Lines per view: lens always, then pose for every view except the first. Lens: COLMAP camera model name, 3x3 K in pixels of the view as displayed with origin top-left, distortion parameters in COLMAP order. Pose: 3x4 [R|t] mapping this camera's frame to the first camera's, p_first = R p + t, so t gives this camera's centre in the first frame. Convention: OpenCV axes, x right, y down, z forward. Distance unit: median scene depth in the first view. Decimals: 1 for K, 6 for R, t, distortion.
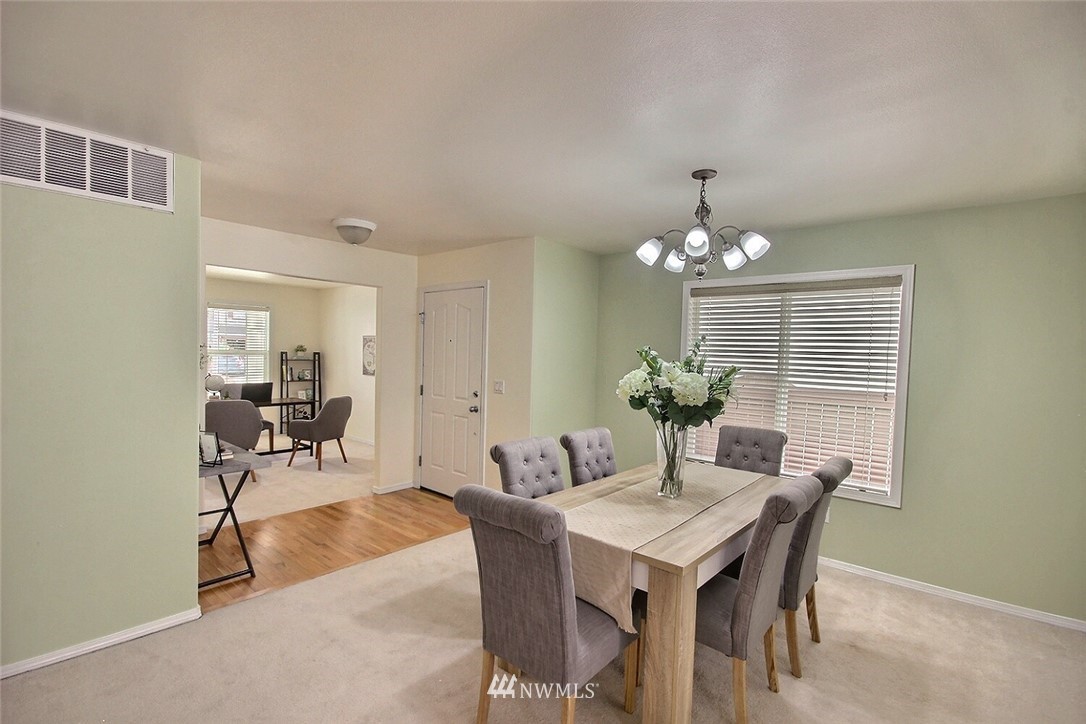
lens RADIAL K [[504.9, 0, 542.7], [0, 504.9, 360.0], [0, 0, 1]] dist [-0.010970, -0.003776]
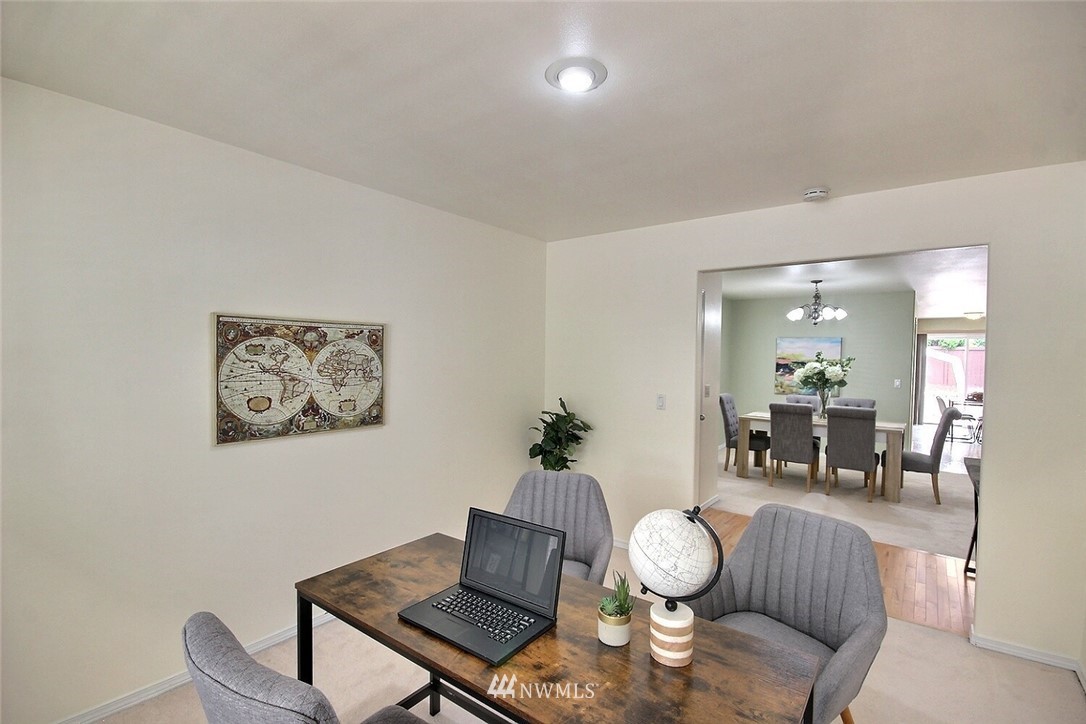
lens RADIAL K [[504.9, 0, 543.2], [0, 504.9, 362.9], [0, 0, 1]] dist [-0.010970, -0.003776]
pose [[-0.071101, -0.016216, 0.997337, -0.678584], [-0.002256, 0.999868, 0.016097, -0.024148], [-0.997467, -0.001106, -0.071128, 0.839368]]
